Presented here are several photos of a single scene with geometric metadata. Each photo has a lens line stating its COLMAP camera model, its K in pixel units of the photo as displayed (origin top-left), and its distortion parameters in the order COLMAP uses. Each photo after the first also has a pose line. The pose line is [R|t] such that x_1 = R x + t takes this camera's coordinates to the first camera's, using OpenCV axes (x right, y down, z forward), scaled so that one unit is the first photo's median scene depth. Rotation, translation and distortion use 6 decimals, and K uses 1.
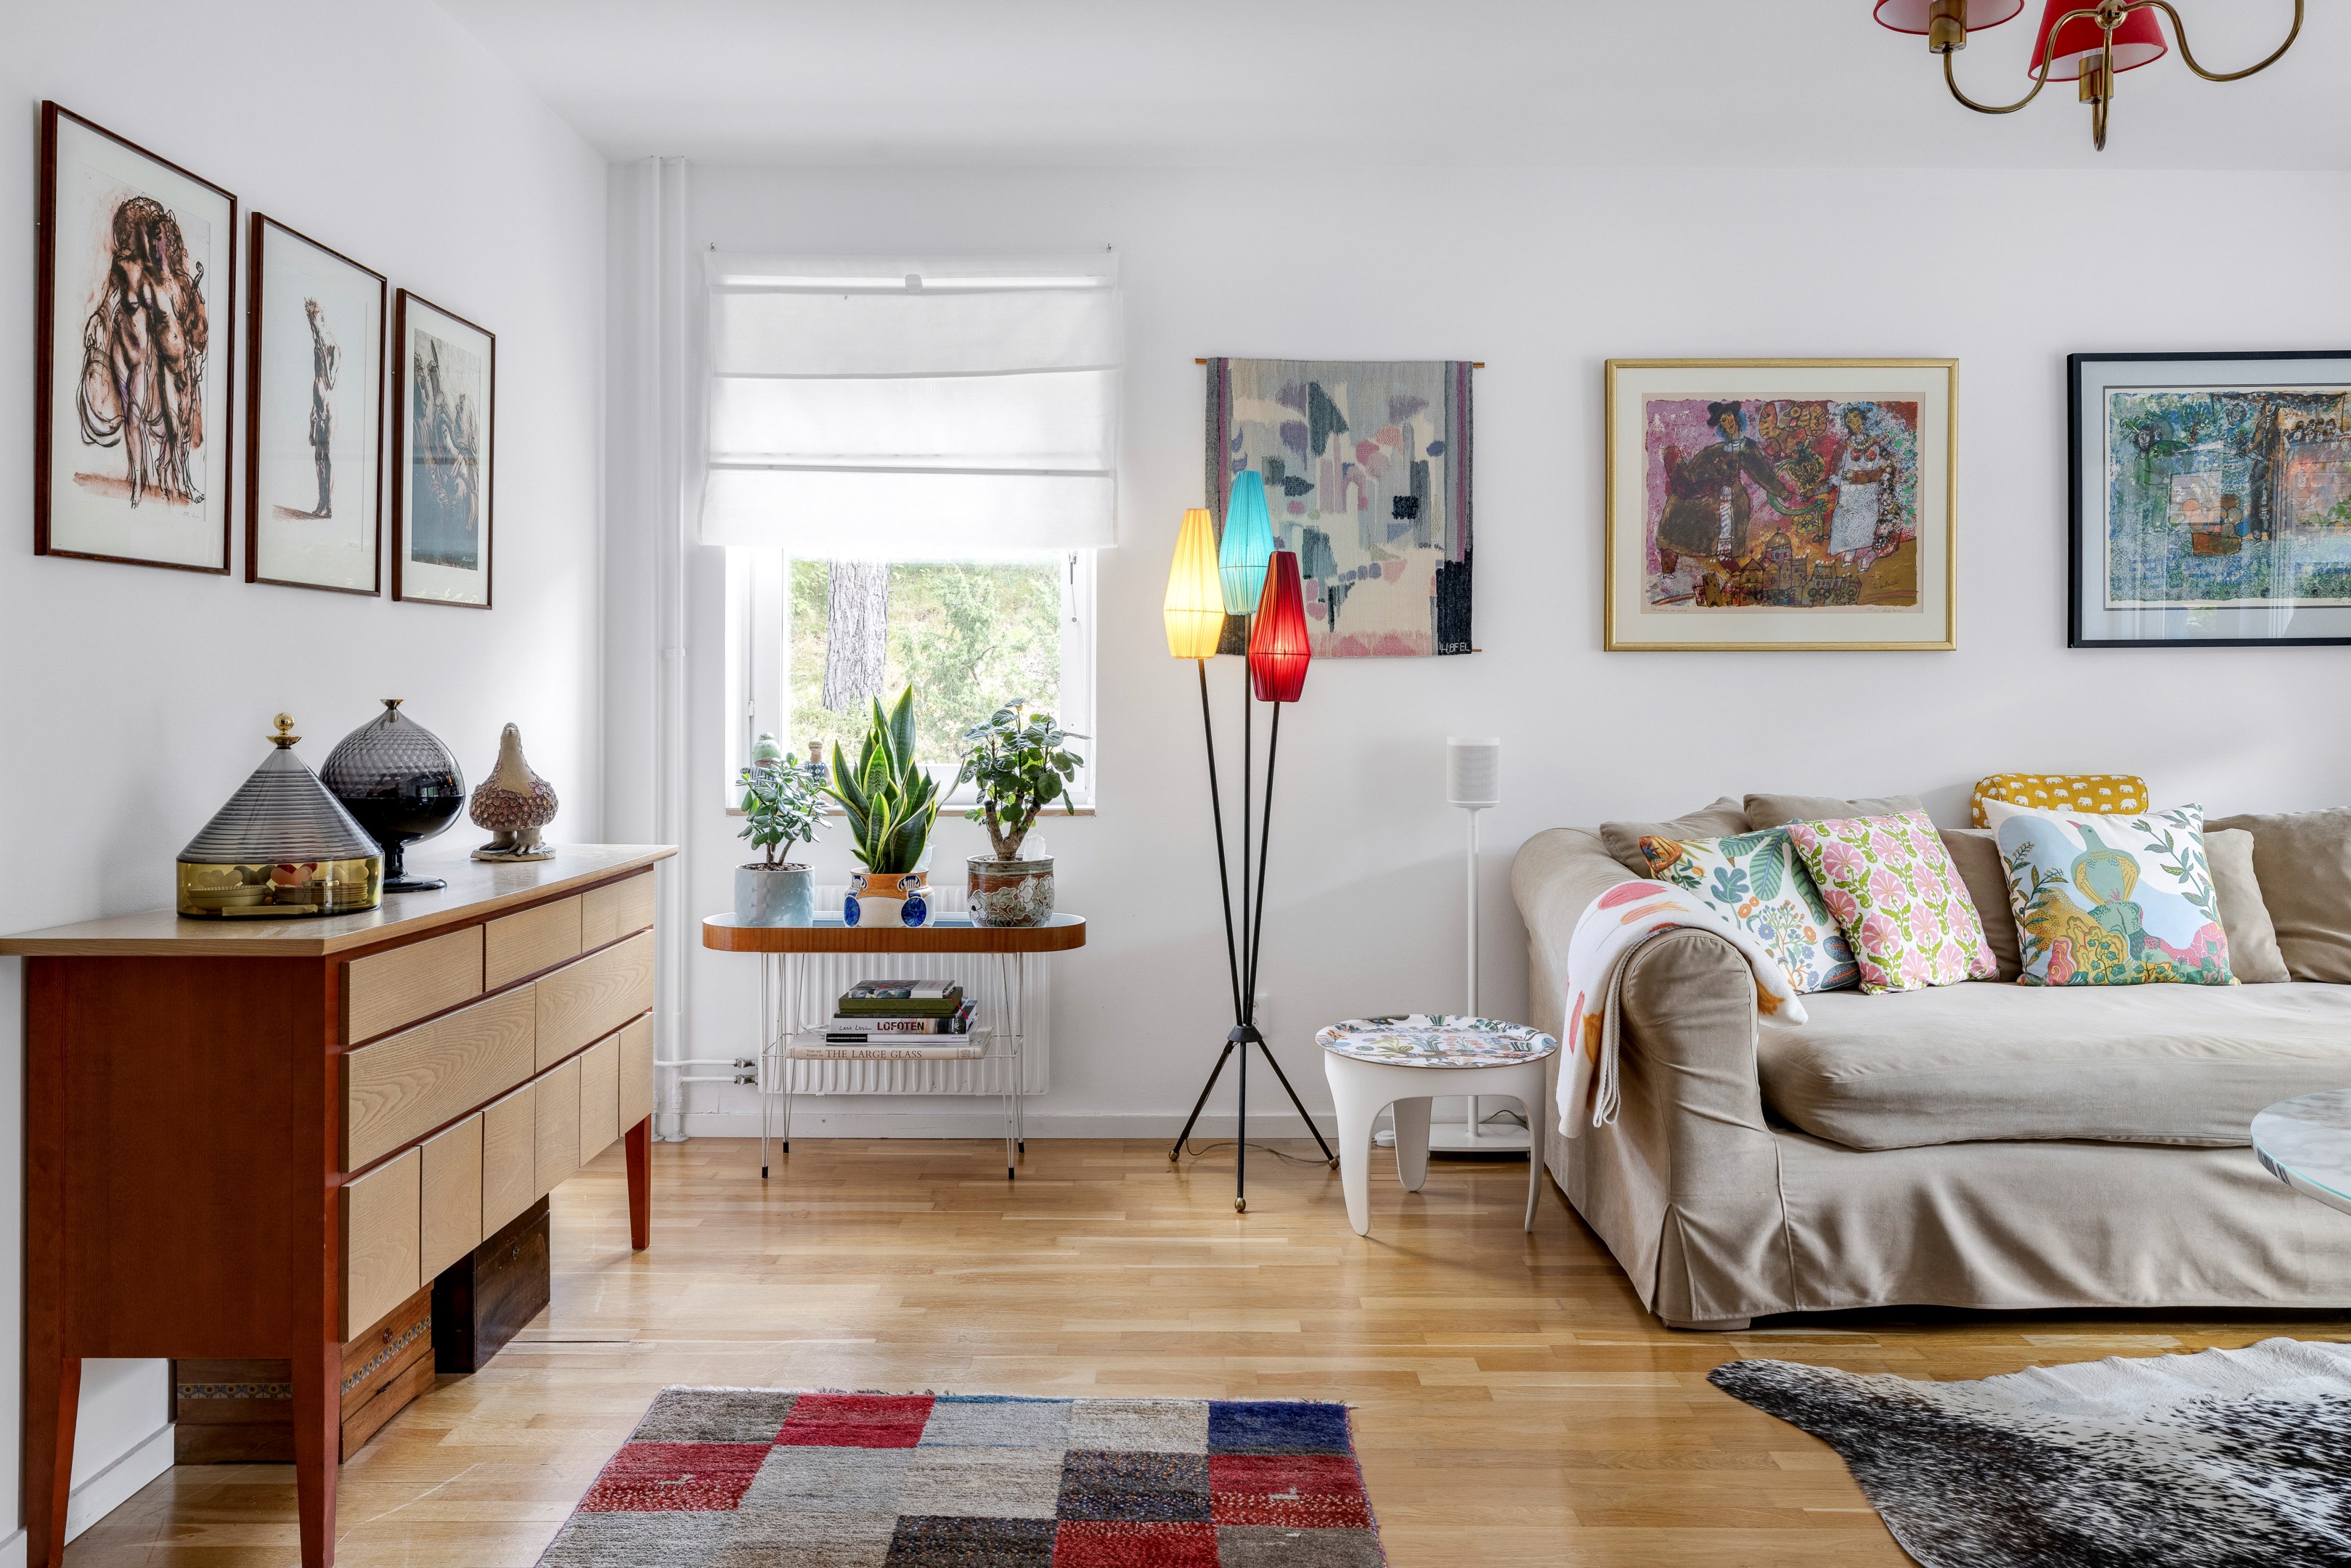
lens RADIAL K [[1614.5, 0, 1171.5], [0, 1614.5, 708.5], [0, 0, 1]] dist [0.002597, 0.001506]
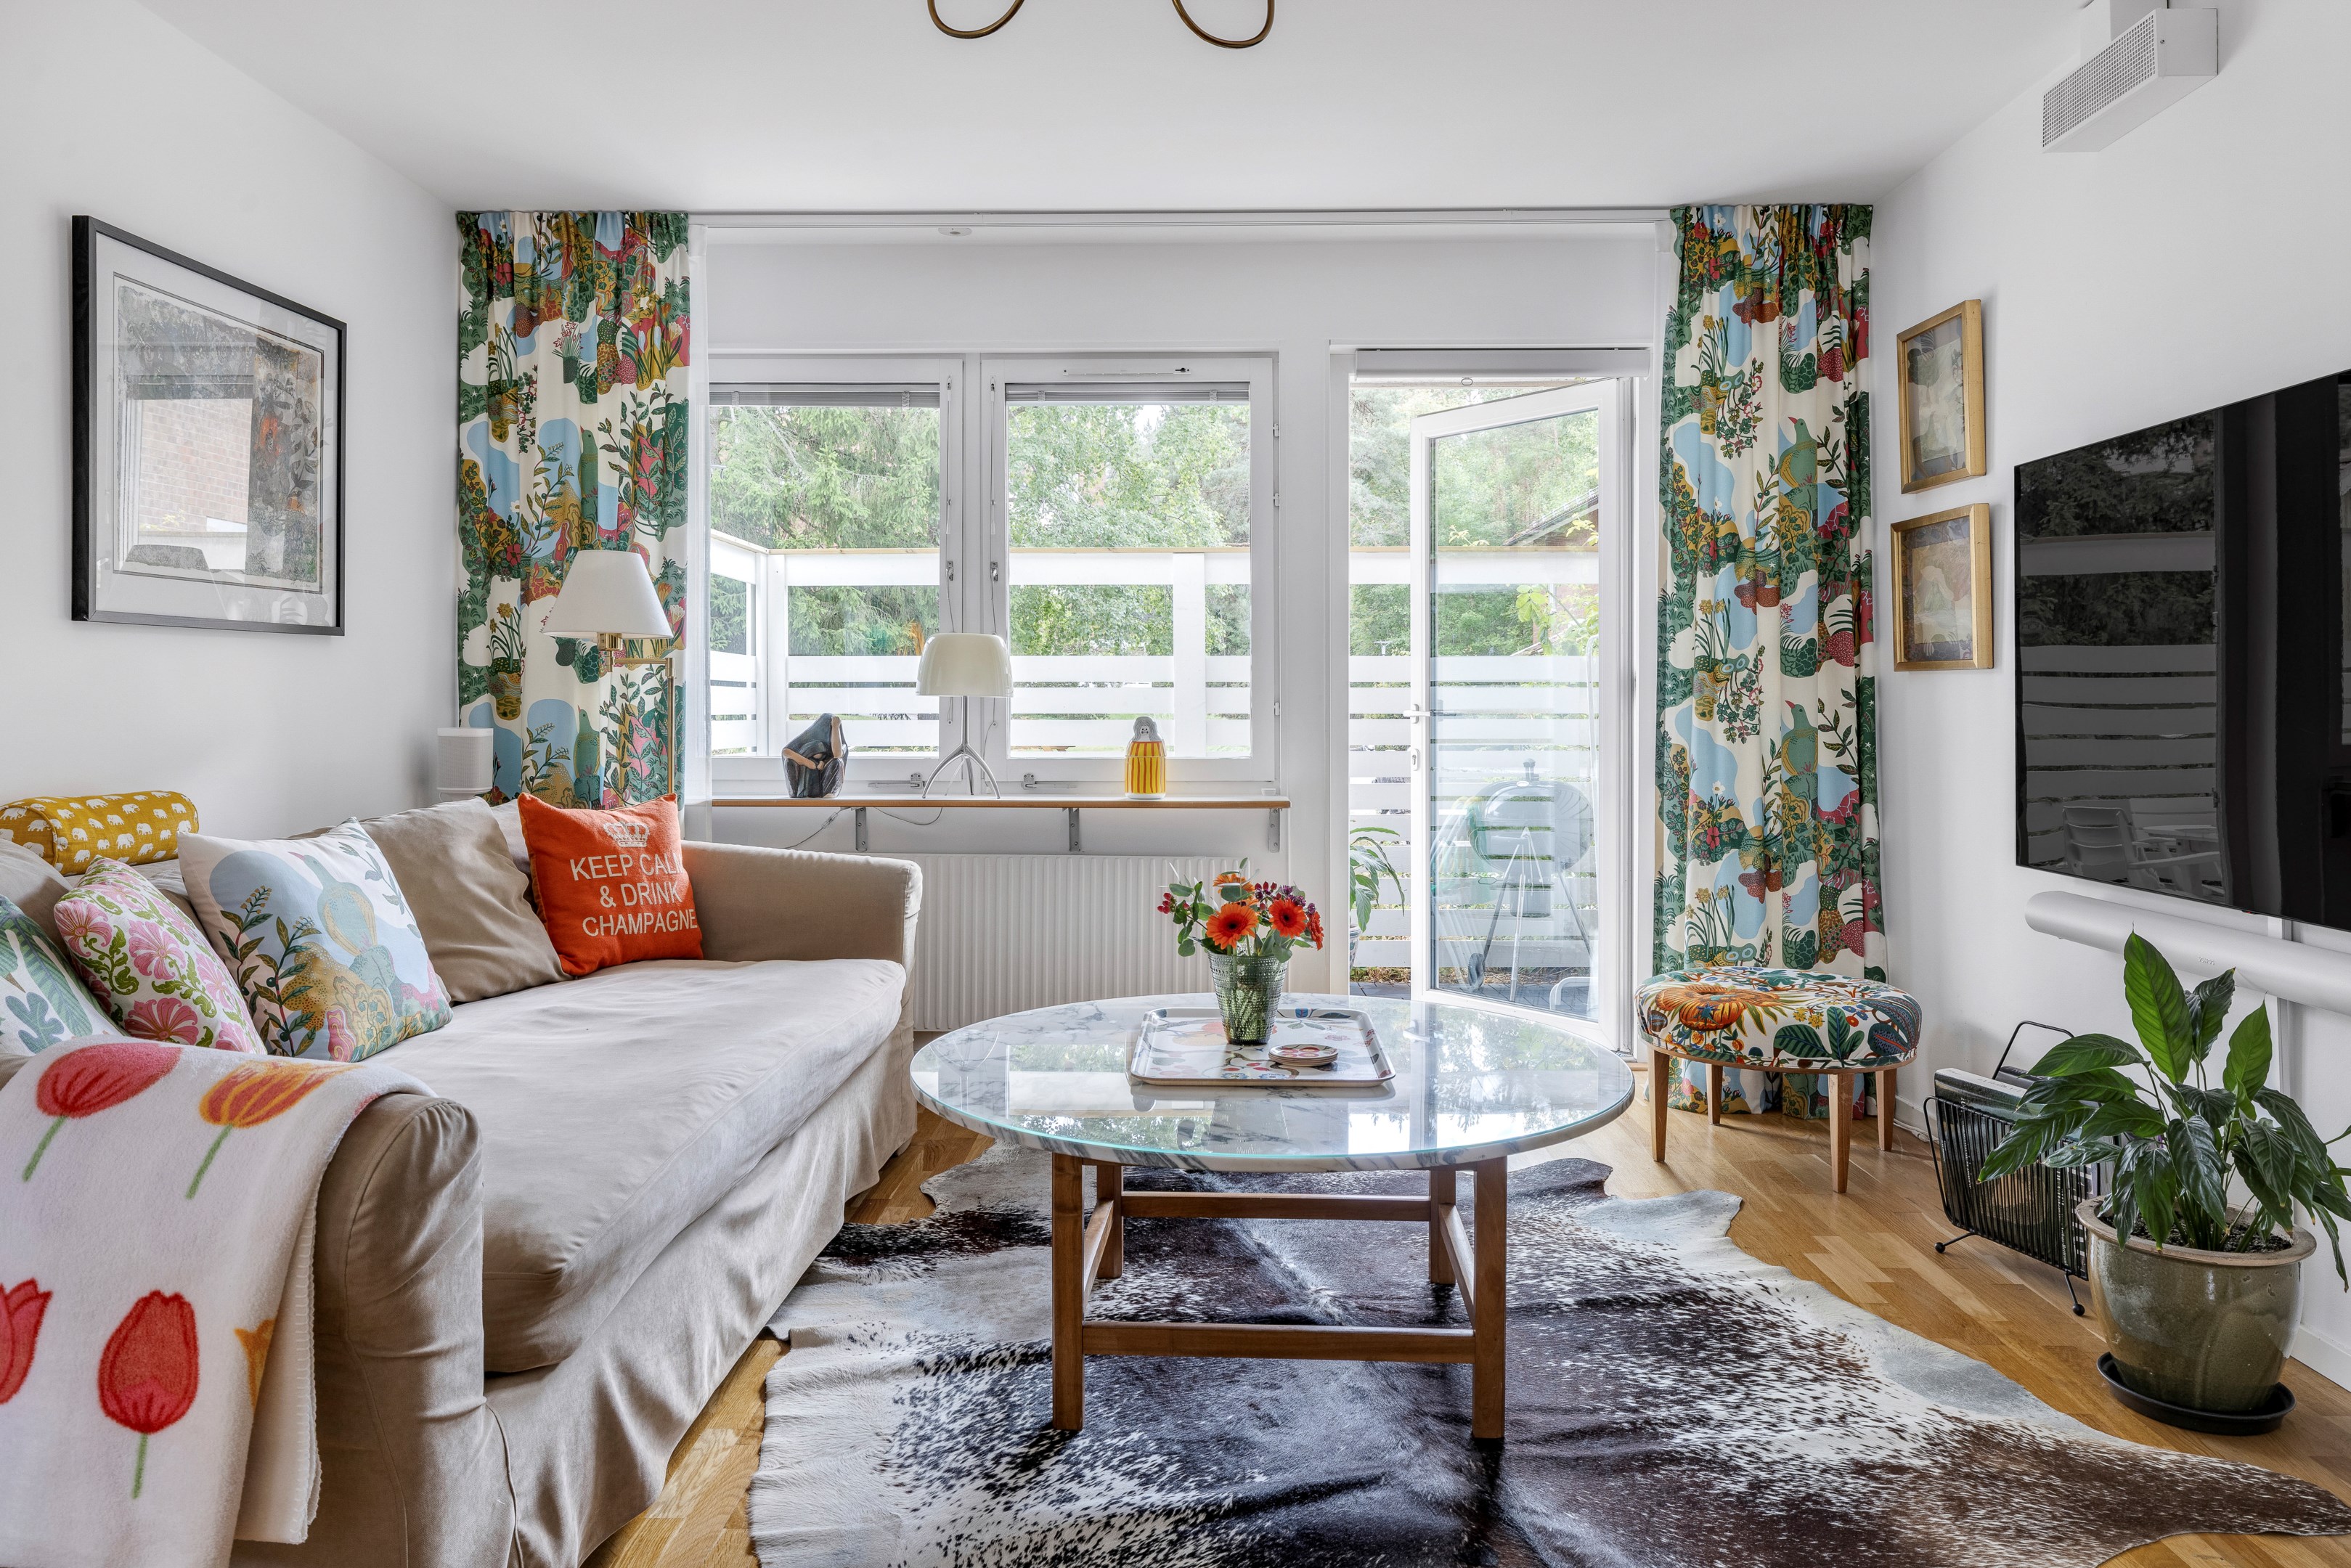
lens RADIAL K [[1614.5, 0, 1171.5], [0, 1614.5, 708.5], [0, 0, 1]] dist [0.002597, 0.001506]
pose [[0.029047, -0.005504, 0.999563, -0.186725], [0.004270, 0.999976, 0.005383, 0.000338], [-0.999569, 0.004112, 0.029069, 0.580136]]
